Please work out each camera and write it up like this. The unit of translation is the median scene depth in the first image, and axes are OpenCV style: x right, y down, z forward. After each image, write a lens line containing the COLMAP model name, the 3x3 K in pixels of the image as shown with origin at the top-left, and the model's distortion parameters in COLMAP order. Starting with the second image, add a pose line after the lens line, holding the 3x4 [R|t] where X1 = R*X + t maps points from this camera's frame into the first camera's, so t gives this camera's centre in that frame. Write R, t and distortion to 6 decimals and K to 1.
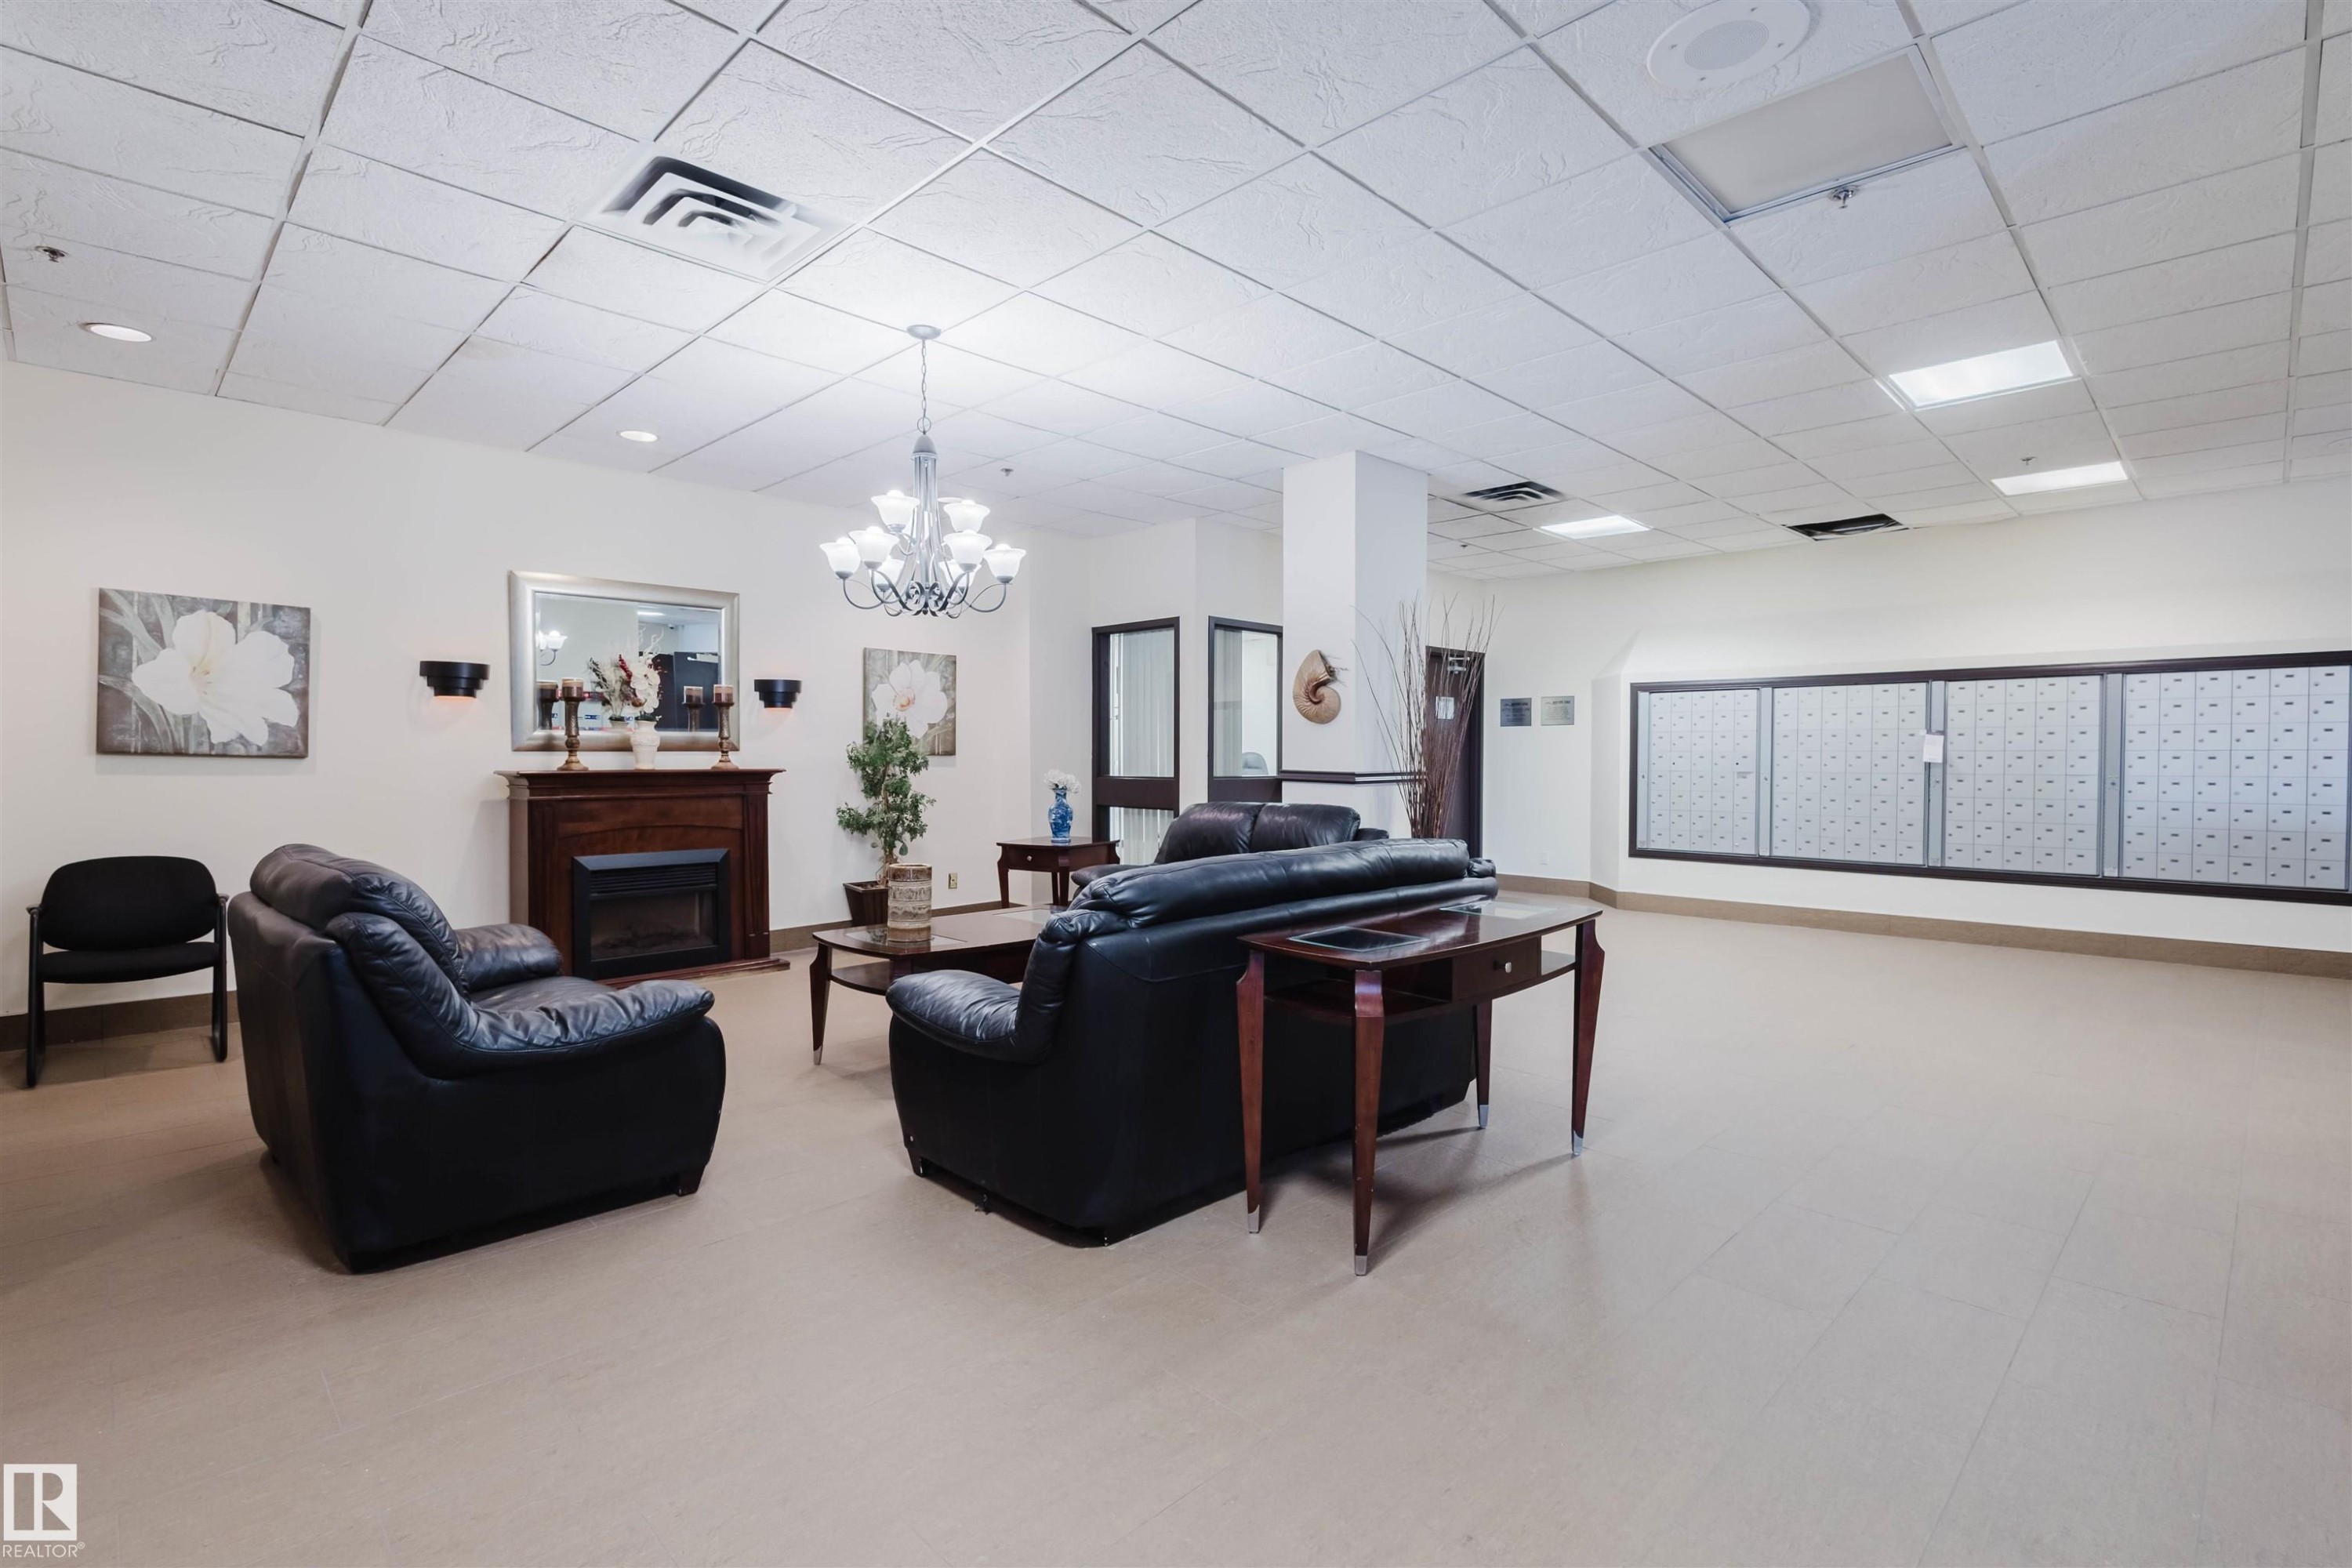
lens RADIAL K [[1080.2, 0, 1167.1], [0, 1080.2, 779.6], [0, 0, 1]] dist [0.004927, -0.001802]
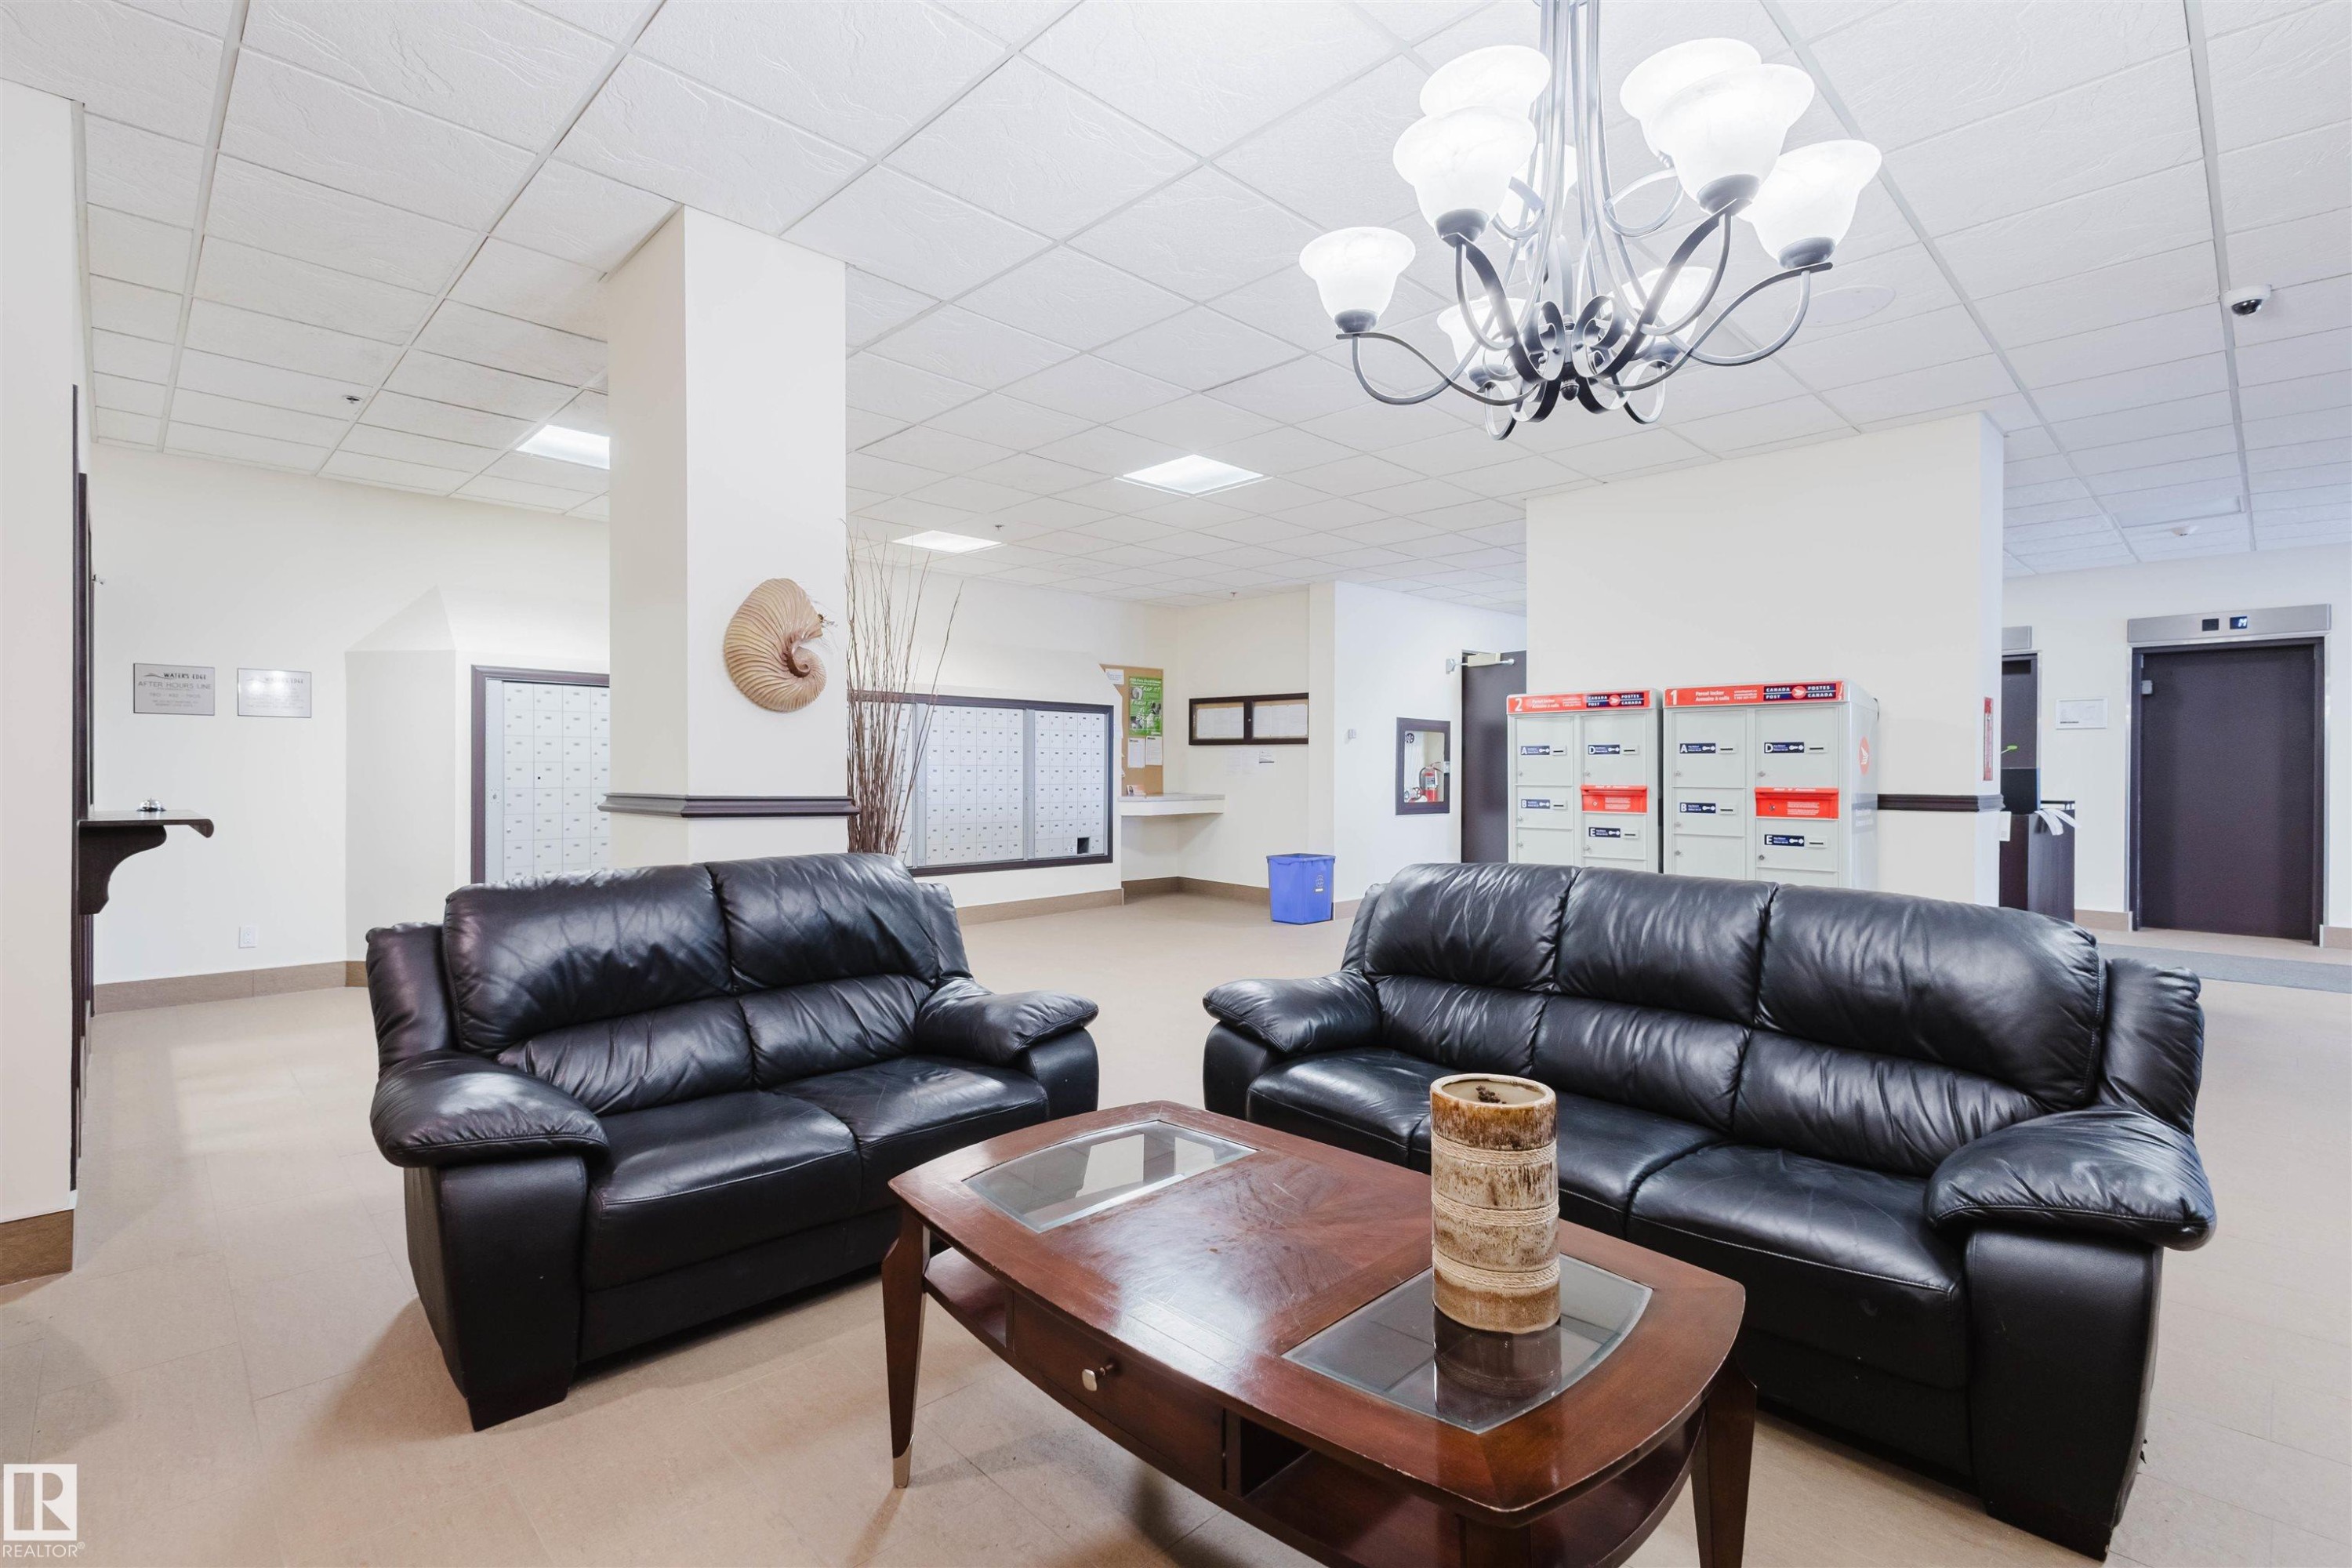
lens RADIAL K [[1080.2, 0, 1170.5], [0, 1080.2, 772.9], [0, 0, 1]] dist [0.004927, -0.001802]
pose [[0.007987, -0.008112, 0.999935, -0.533216], [0.014302, 0.999866, 0.007997, -0.034208], [-0.999866, 0.014237, 0.008102, 1.028941]]
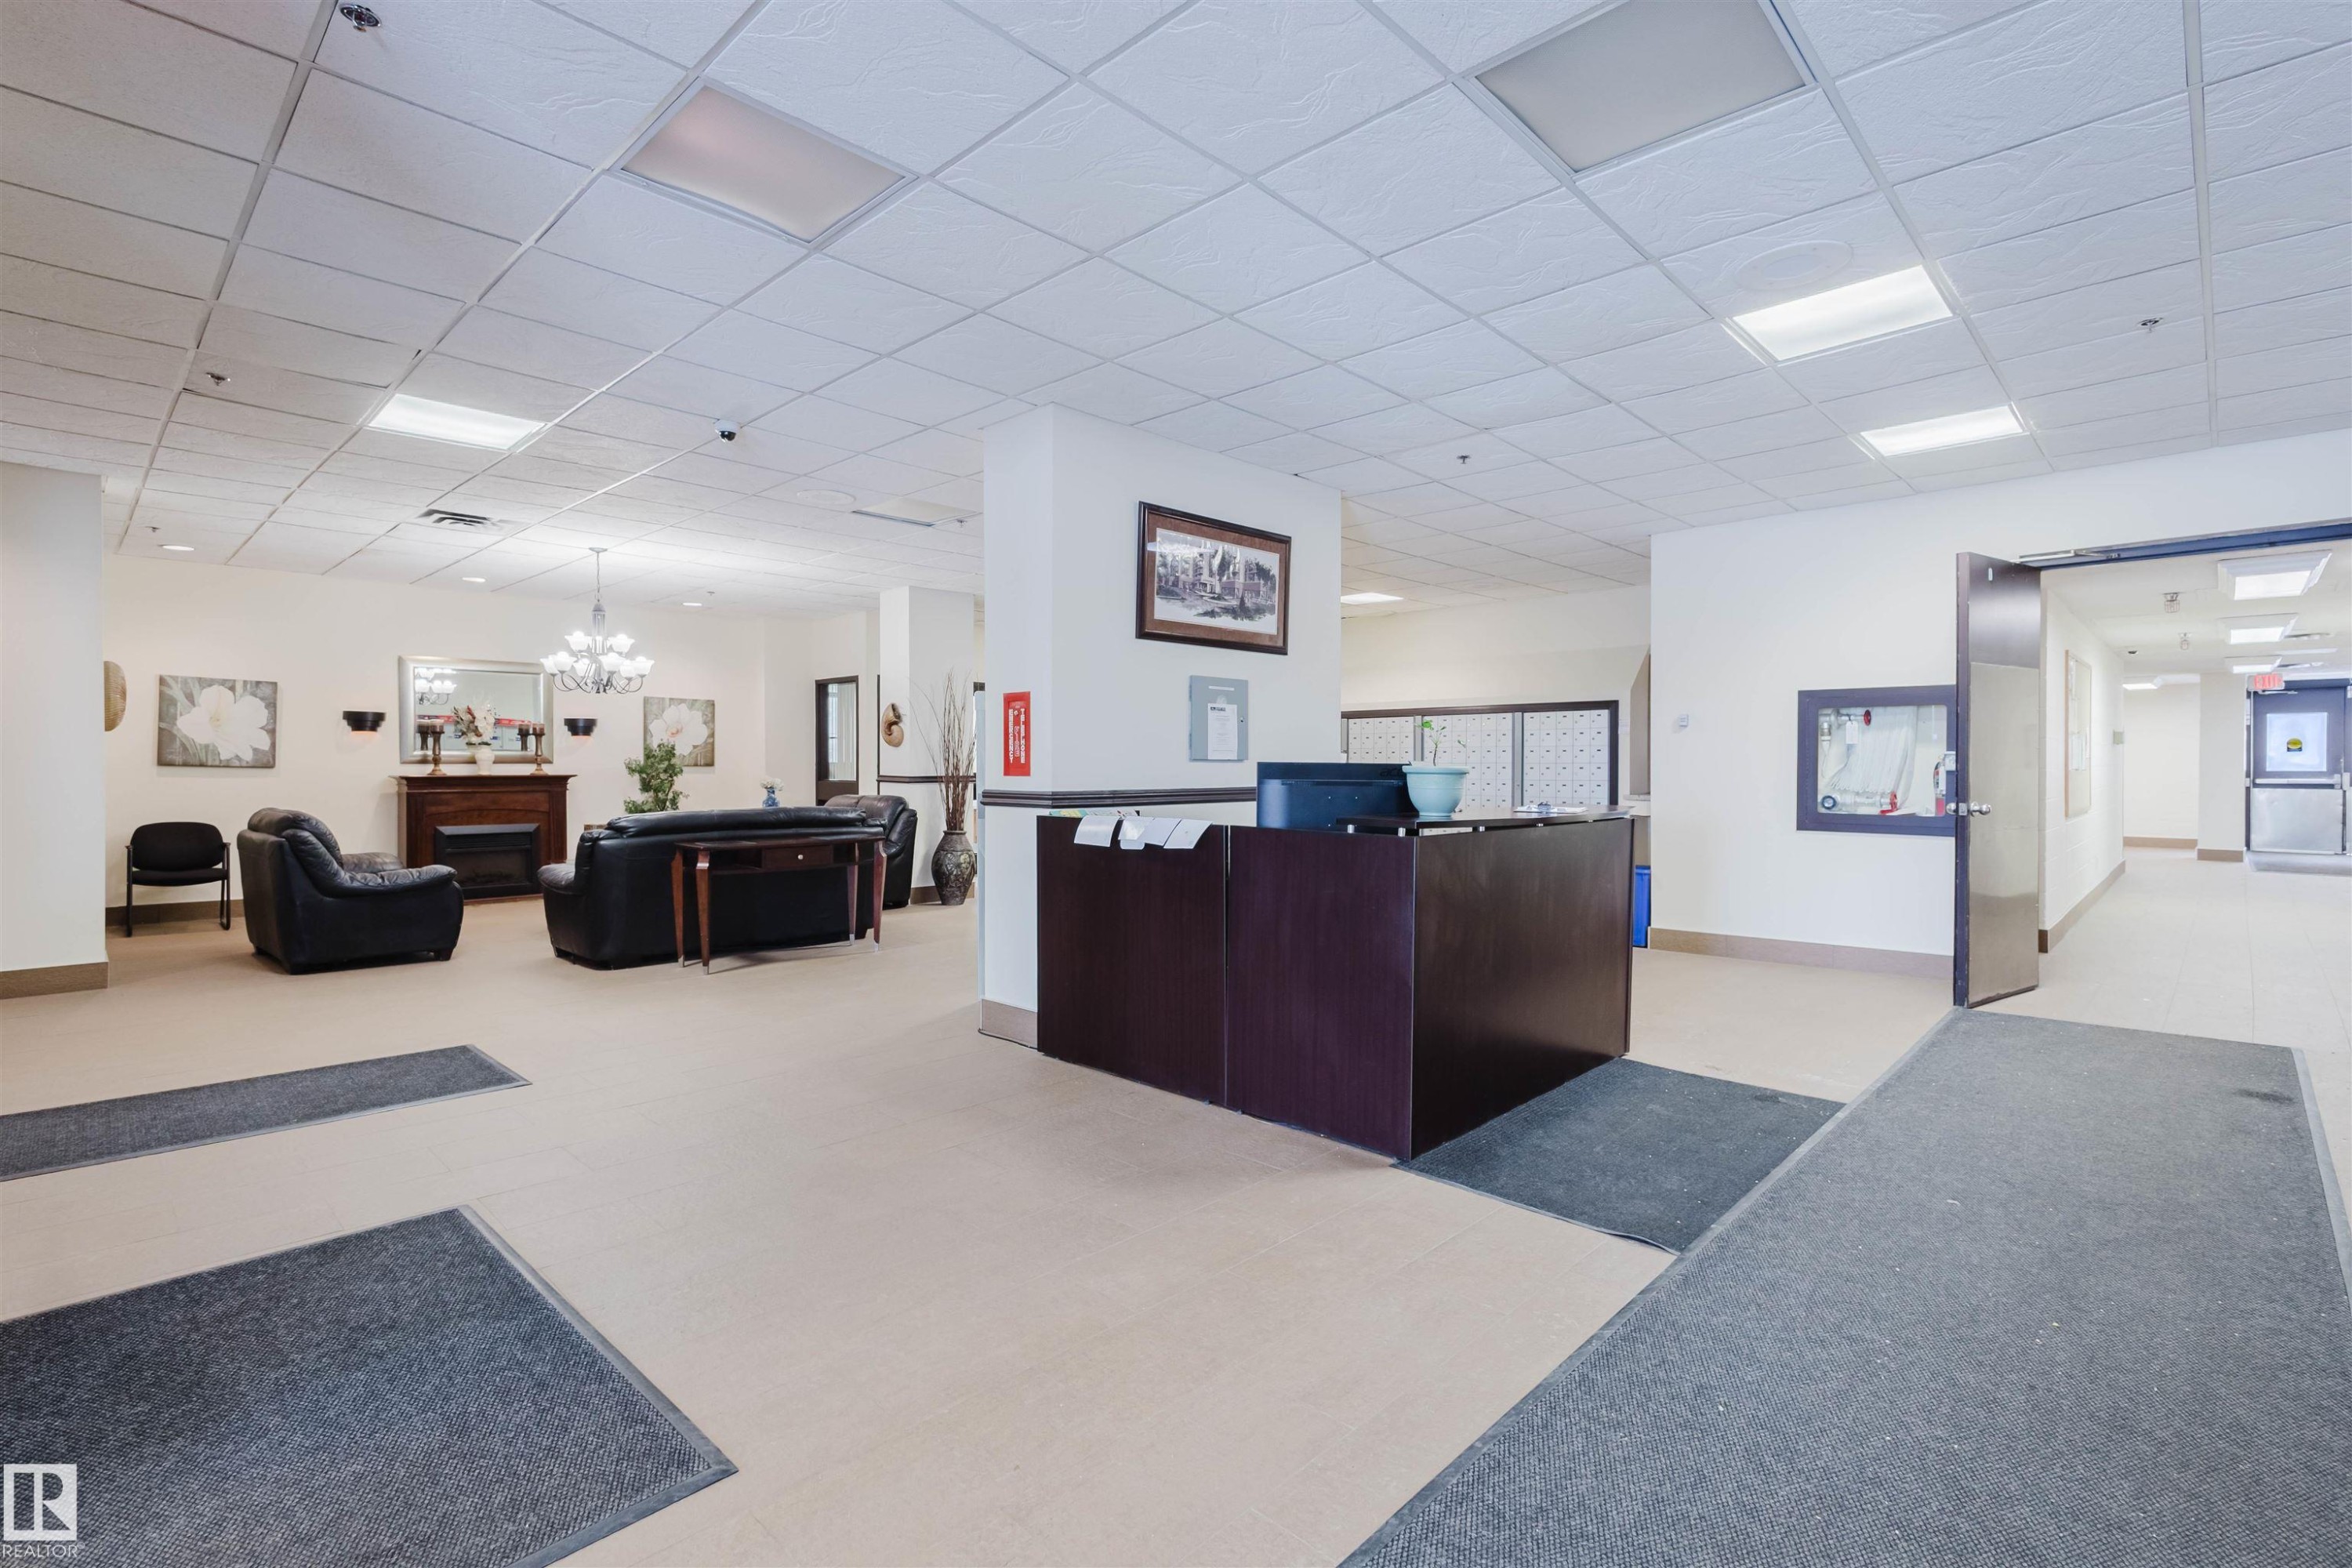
lens RADIAL K [[1080.2, 0, 1176.5], [0, 1080.2, 778.0], [0, 0, 1]] dist [0.004927, -0.001802]
pose [[0.999742, -0.000580, 0.022707, 0.545038], [0.000877, 0.999914, -0.013075, 0.018157], [-0.022697, 0.013091, 0.999657, -0.684368]]
